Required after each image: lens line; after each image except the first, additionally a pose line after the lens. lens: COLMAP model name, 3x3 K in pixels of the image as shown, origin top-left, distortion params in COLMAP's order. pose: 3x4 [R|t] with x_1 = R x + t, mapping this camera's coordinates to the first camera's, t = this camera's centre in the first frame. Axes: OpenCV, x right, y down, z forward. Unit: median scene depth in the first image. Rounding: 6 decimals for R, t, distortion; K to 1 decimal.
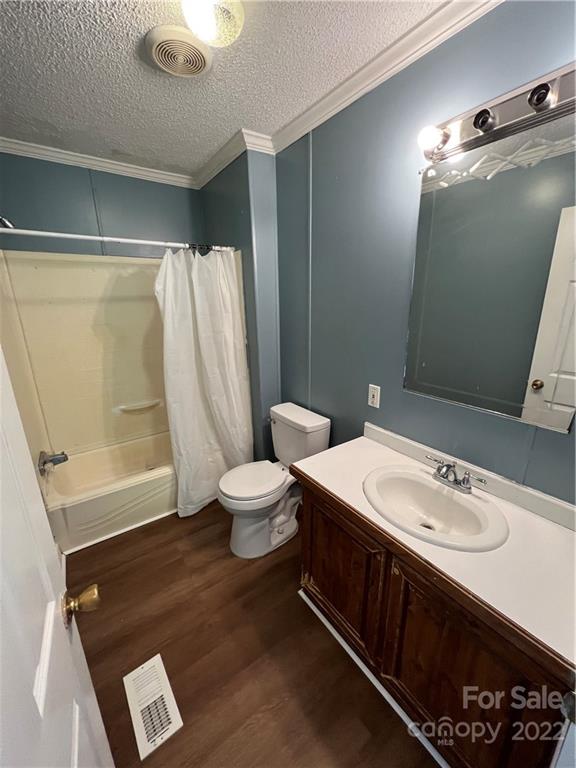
lens RADIAL K [[309.7, 0, 288.7], [0, 309.7, 382.5], [0, 0, 1]] dist [0.003083, 0.000276]
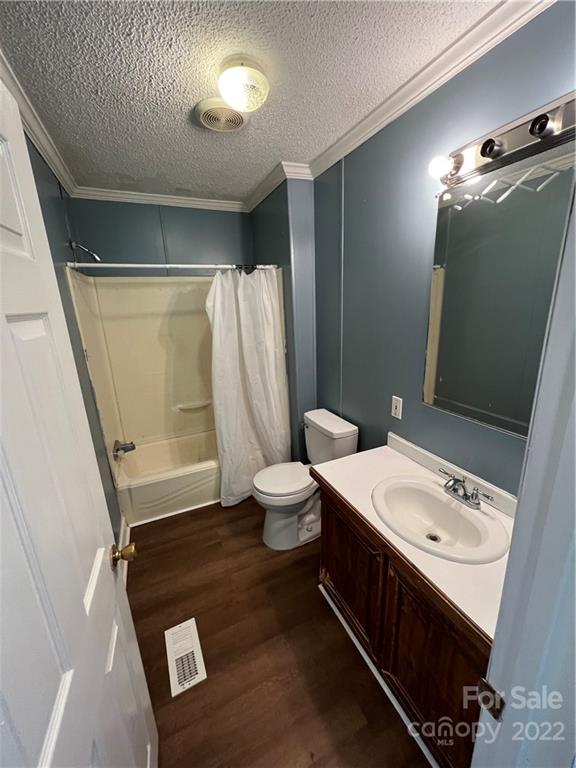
lens RADIAL K [[309.7, 0, 288.7], [0, 309.7, 382.5], [0, 0, 1]] dist [0.003083, 0.000276]
pose [[0.981626, 0.027702, -0.188792, 0.110257], [-0.028741, 0.999583, -0.002765, -0.025129], [0.188637, 0.008140, 0.982013, -0.082199]]
